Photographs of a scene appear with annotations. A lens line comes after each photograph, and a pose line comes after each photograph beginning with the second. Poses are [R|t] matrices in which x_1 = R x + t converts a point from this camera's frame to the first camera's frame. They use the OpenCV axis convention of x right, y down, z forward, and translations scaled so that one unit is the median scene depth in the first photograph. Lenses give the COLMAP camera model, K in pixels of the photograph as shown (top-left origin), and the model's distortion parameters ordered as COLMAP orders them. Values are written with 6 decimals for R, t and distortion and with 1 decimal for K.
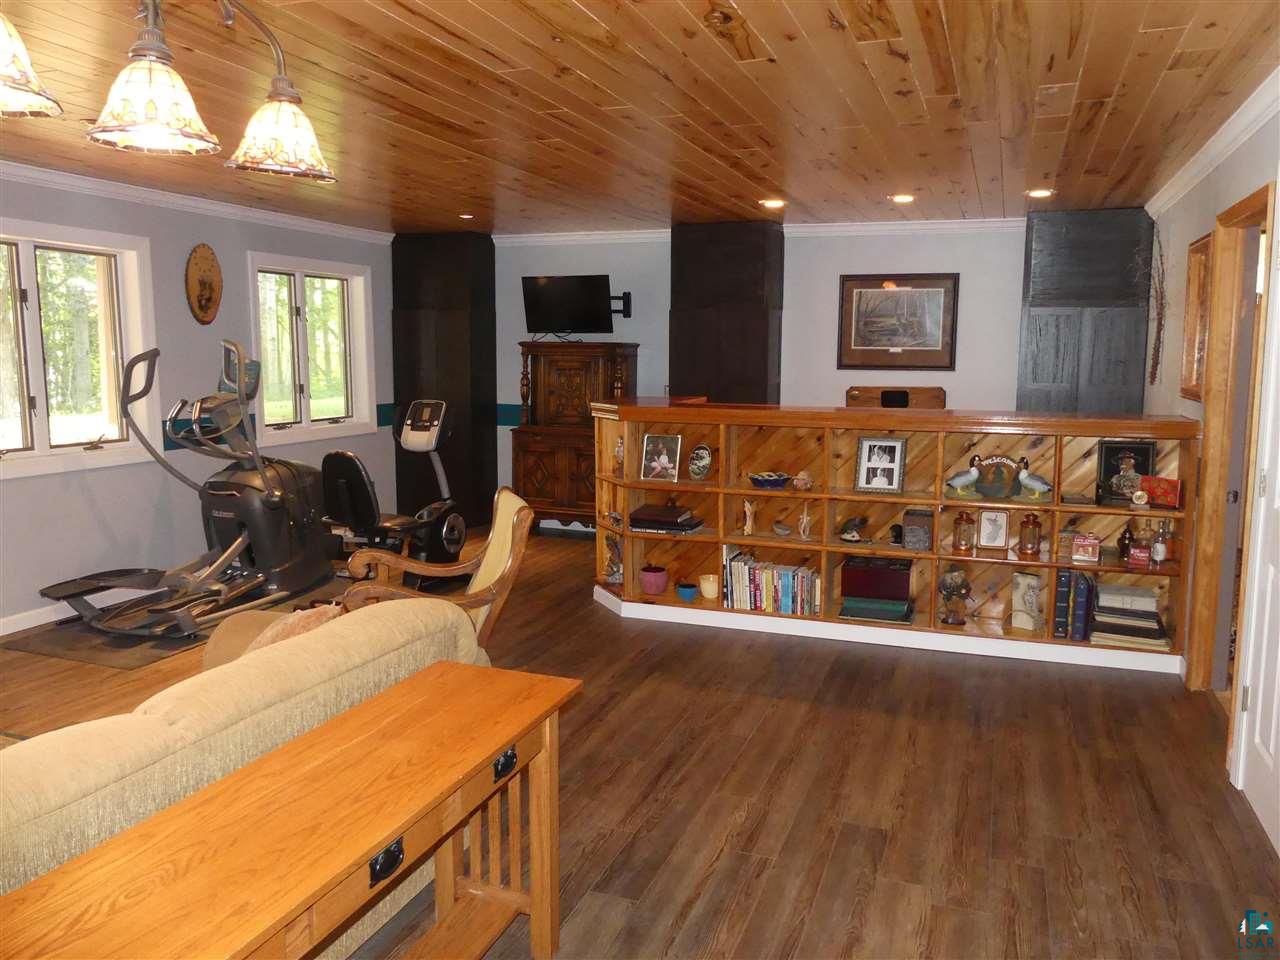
lens RADIAL K [[961.3, 0, 640.0], [0, 961.3, 480.0], [0, 0, 1]] dist [-0.024842, 0.007608]
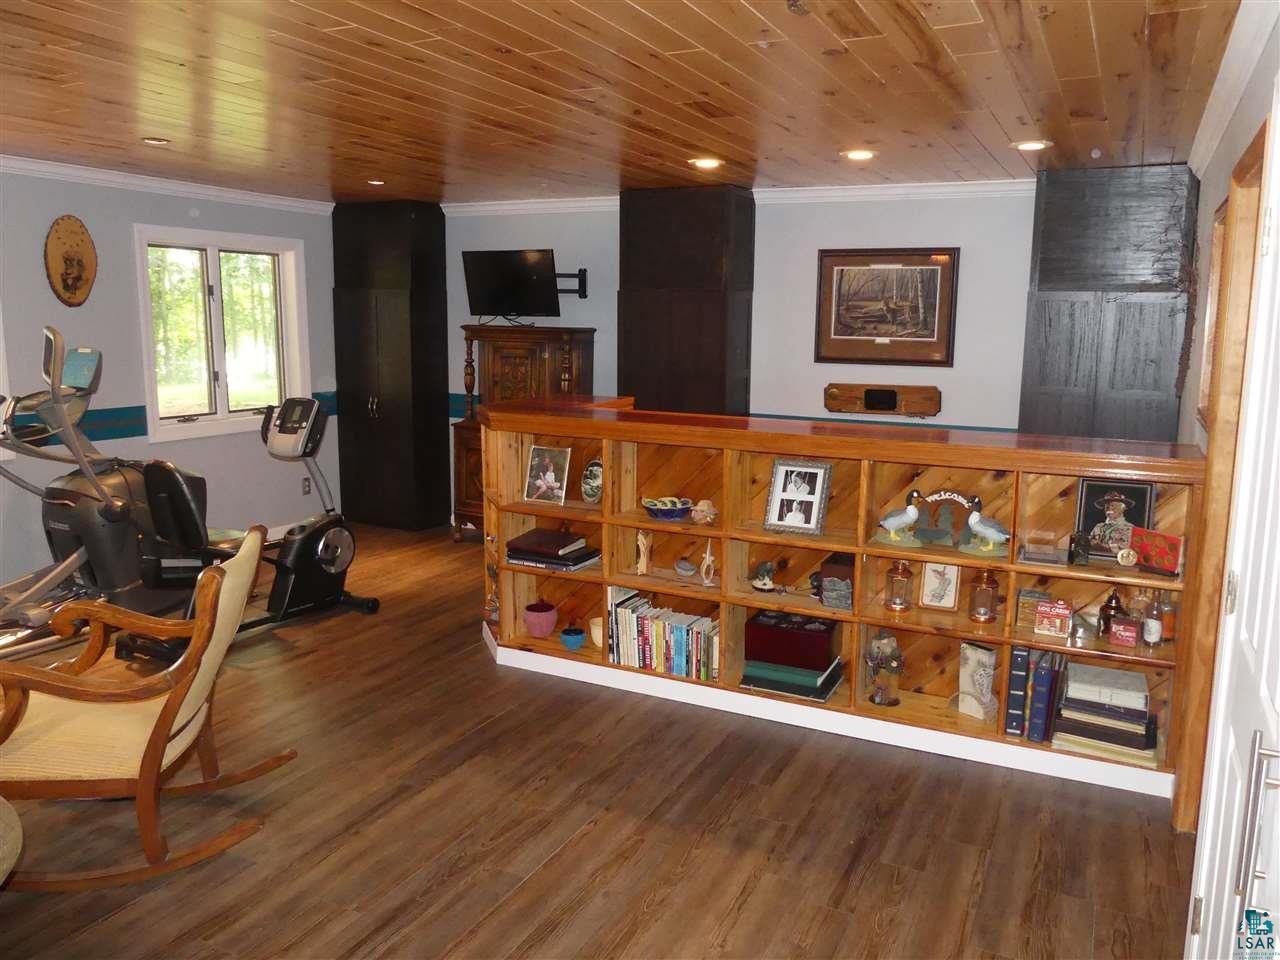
lens RADIAL K [[961.3, 0, 640.0], [0, 961.3, 480.0], [0, 0, 1]] dist [-0.024842, 0.007608]
pose [[0.994054, 0.026249, -0.105678, 0.192169], [-0.022956, 0.999216, 0.032261, -0.048152], [0.106442, -0.029643, 0.993877, 0.193502]]
